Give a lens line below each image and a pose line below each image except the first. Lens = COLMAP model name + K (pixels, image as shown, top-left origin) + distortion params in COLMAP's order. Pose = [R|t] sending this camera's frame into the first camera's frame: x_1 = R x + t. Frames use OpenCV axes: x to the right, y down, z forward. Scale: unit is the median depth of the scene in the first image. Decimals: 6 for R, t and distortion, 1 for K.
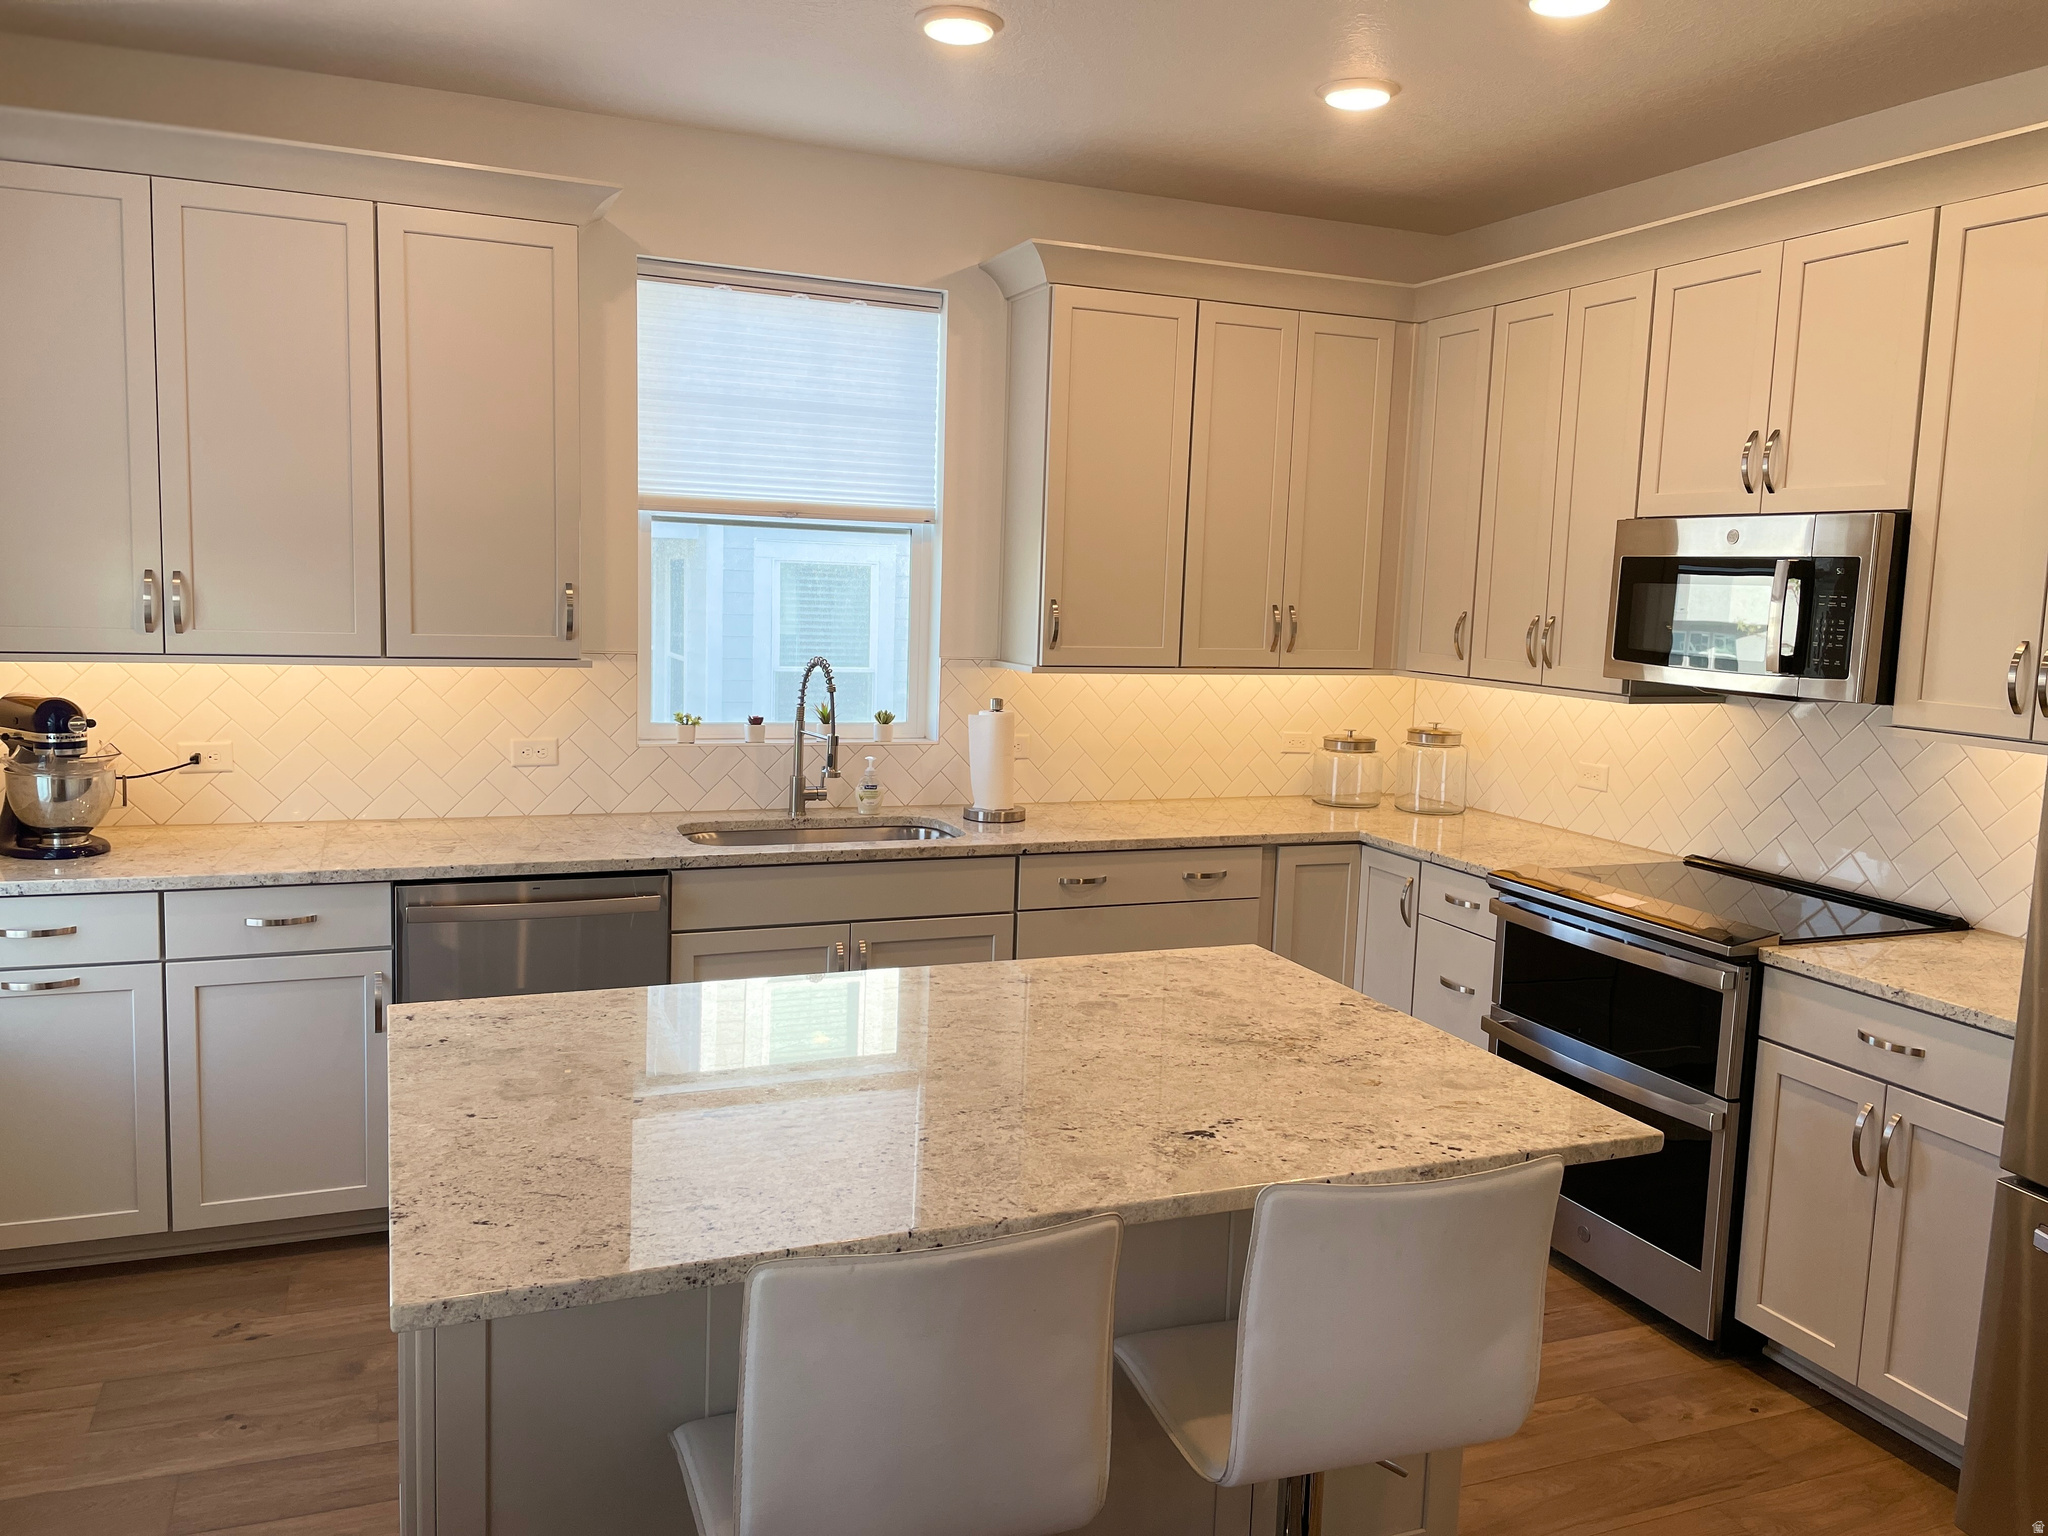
lens RADIAL K [[1542.3, 0, 1024.1], [0, 1542.3, 756.1], [0, 0, 1]] dist [0.077415, -0.102439]
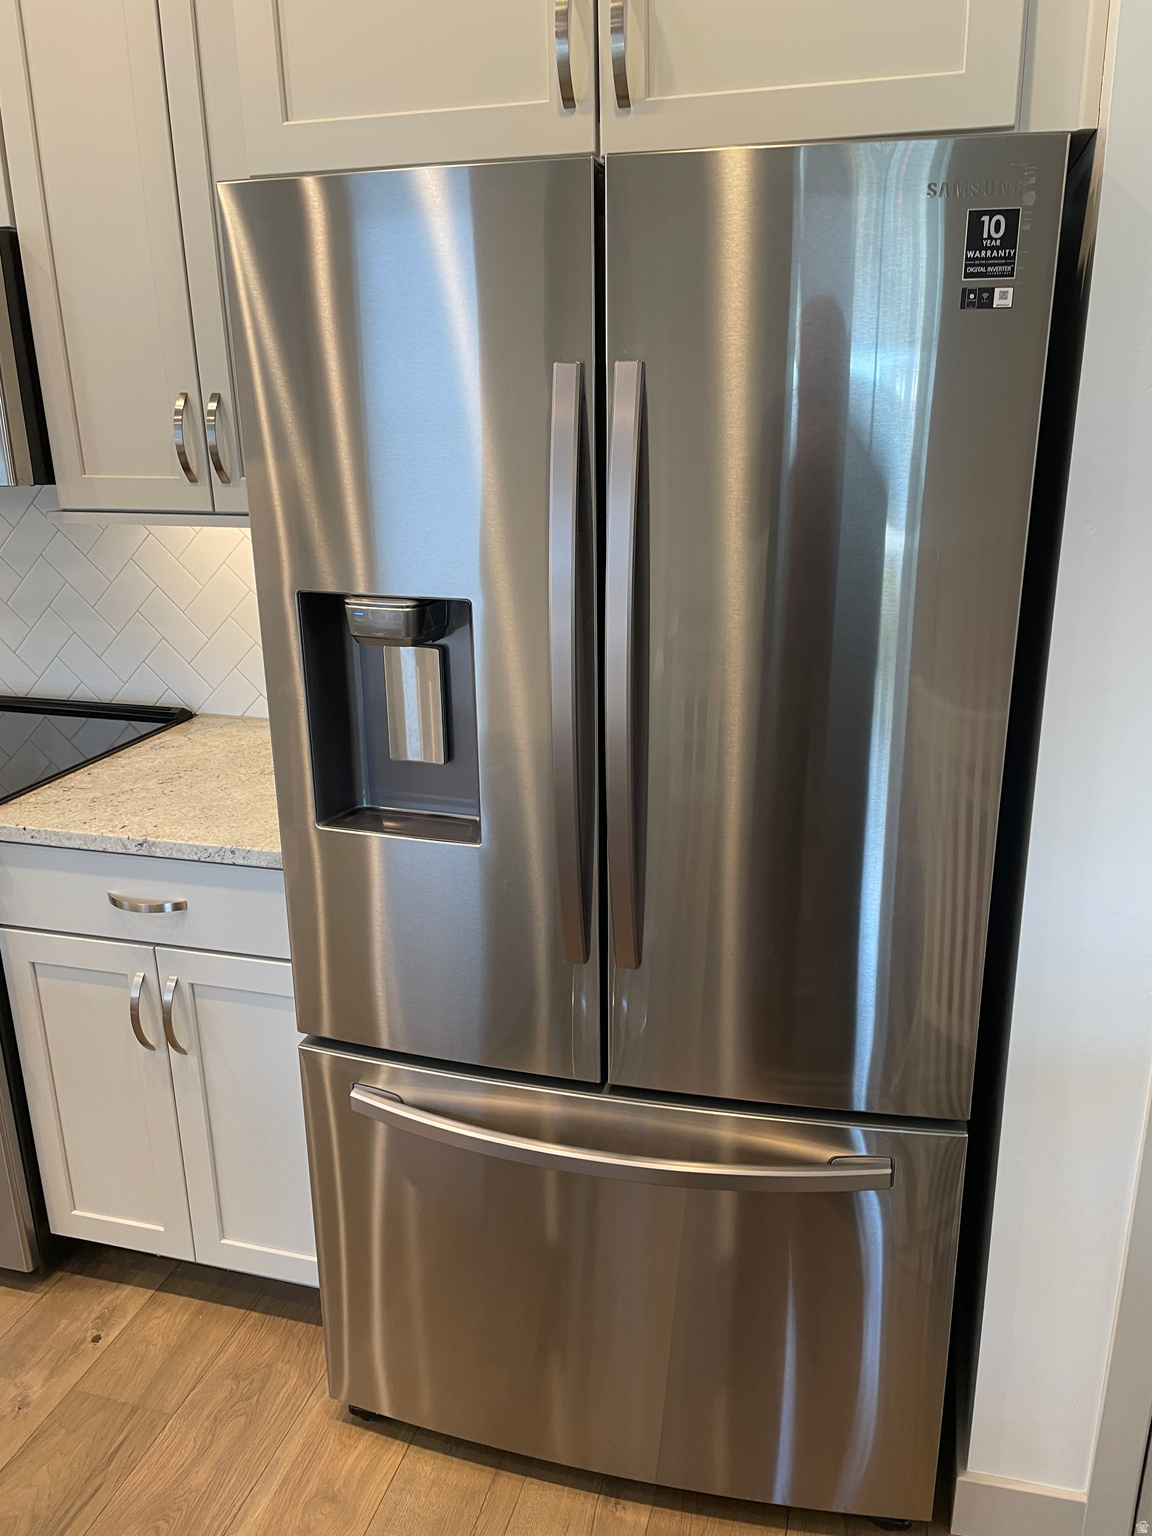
lens RADIAL K [[1156.7, 0, 588.9], [0, 1156.7, 757.3], [0, 0, 1]] dist [0.077415, -0.102439]
pose [[0.612632, -0.275904, 0.740648, 0.217804], [0.124519, 0.959082, 0.254278, -0.015826], [-0.780498, -0.063554, 0.621919, 0.366259]]
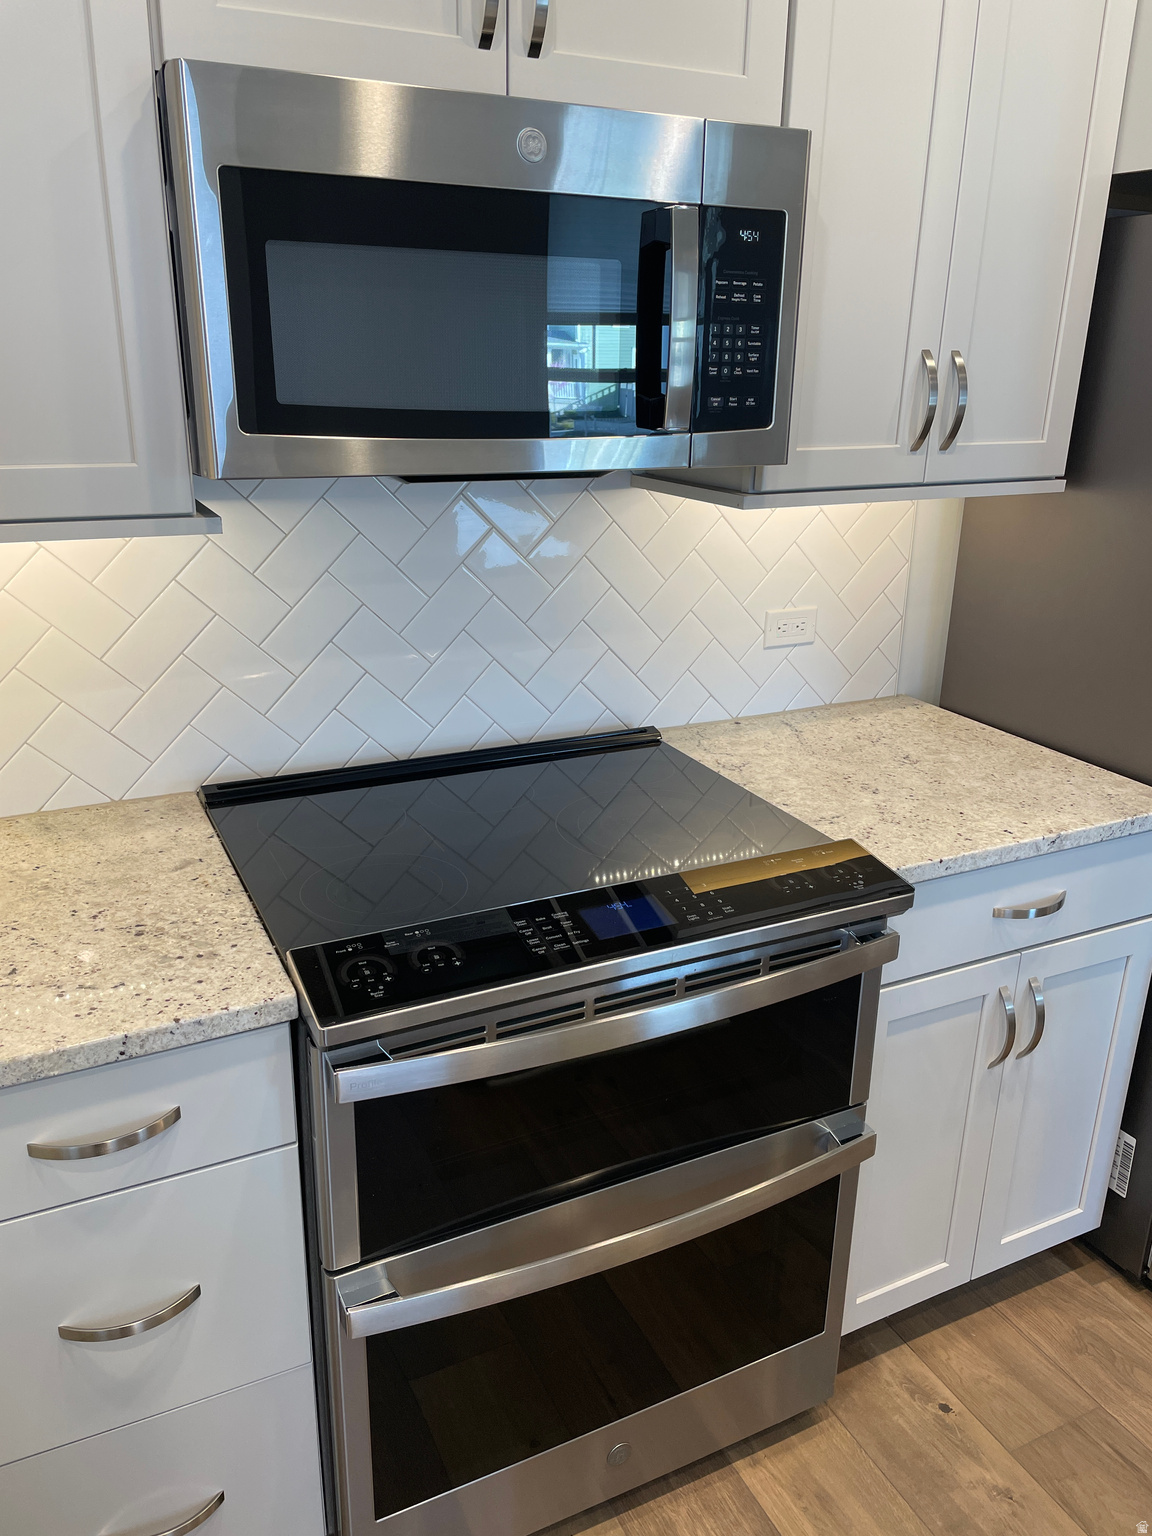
lens RADIAL K [[1156.7, 0, 565.1], [0, 1156.7, 762.5], [0, 0, 1]] dist [0.077415, -0.102439]
pose [[-0.064179, -0.357901, 0.931551, 0.046533], [0.099749, 0.926500, 0.362833, -0.096099], [-0.992941, 0.116208, -0.023762, 1.040537]]
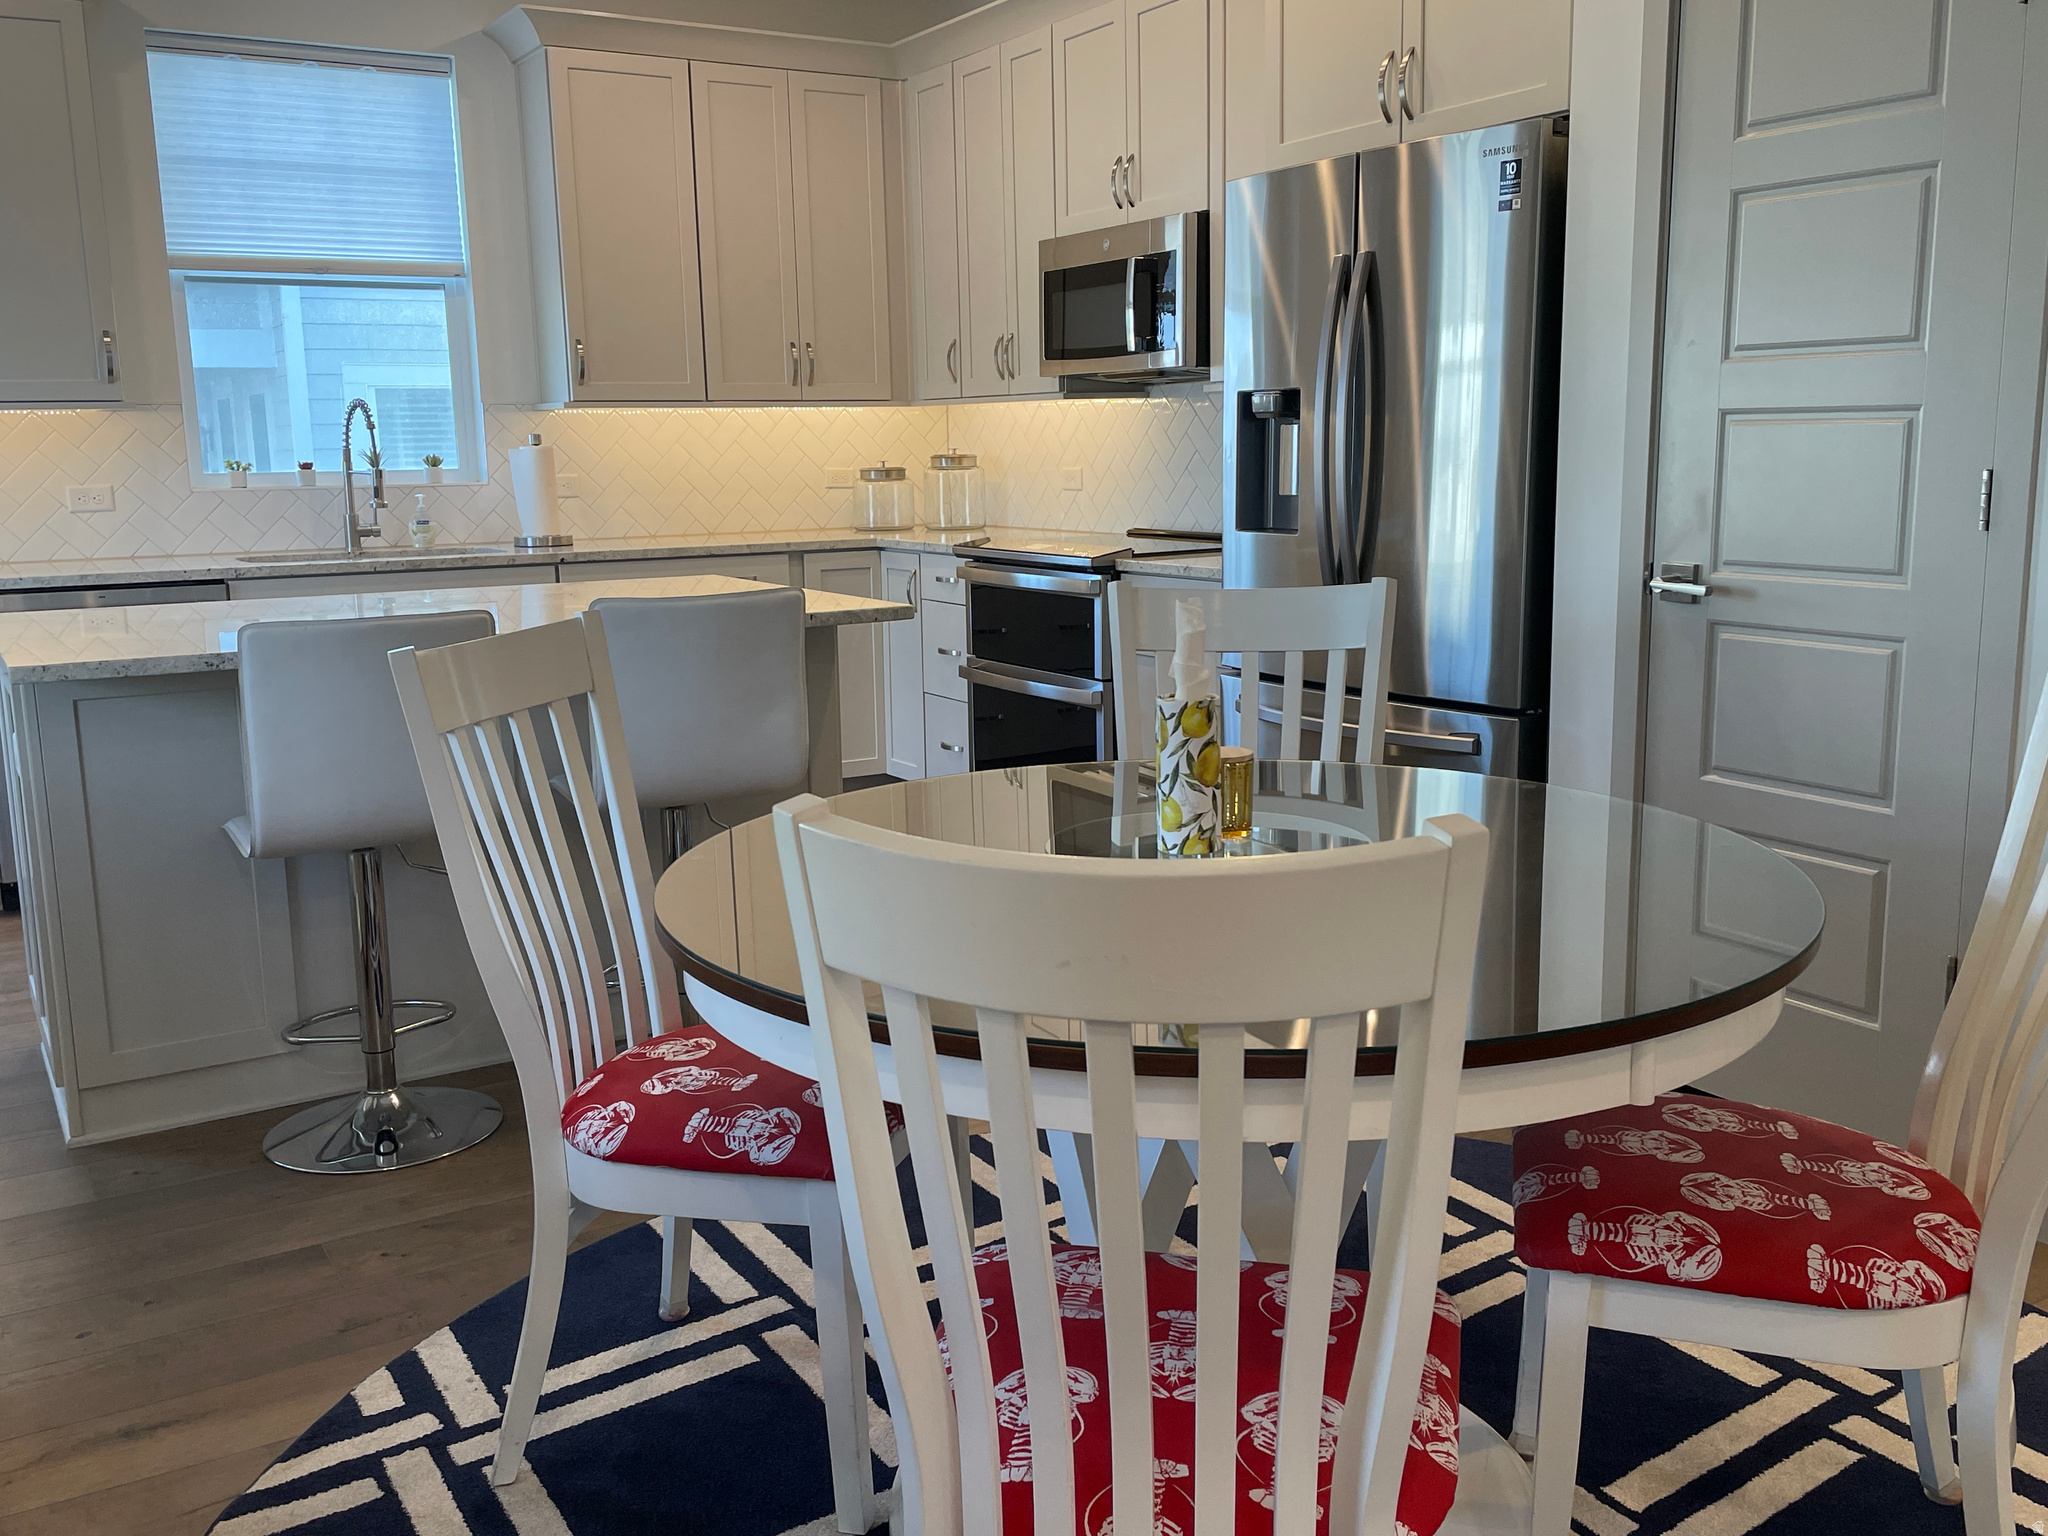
lens RADIAL K [[1798.9, 0, 1028.6], [0, 1798.9, 769.6], [0, 0, 1]] dist [0.034424, -0.051844]
pose [[0.984699, -0.081244, 0.154165, 0.142586], [0.070136, 0.994624, 0.076179, 0.162754], [-0.159525, -0.064201, 0.985104, -0.430948]]
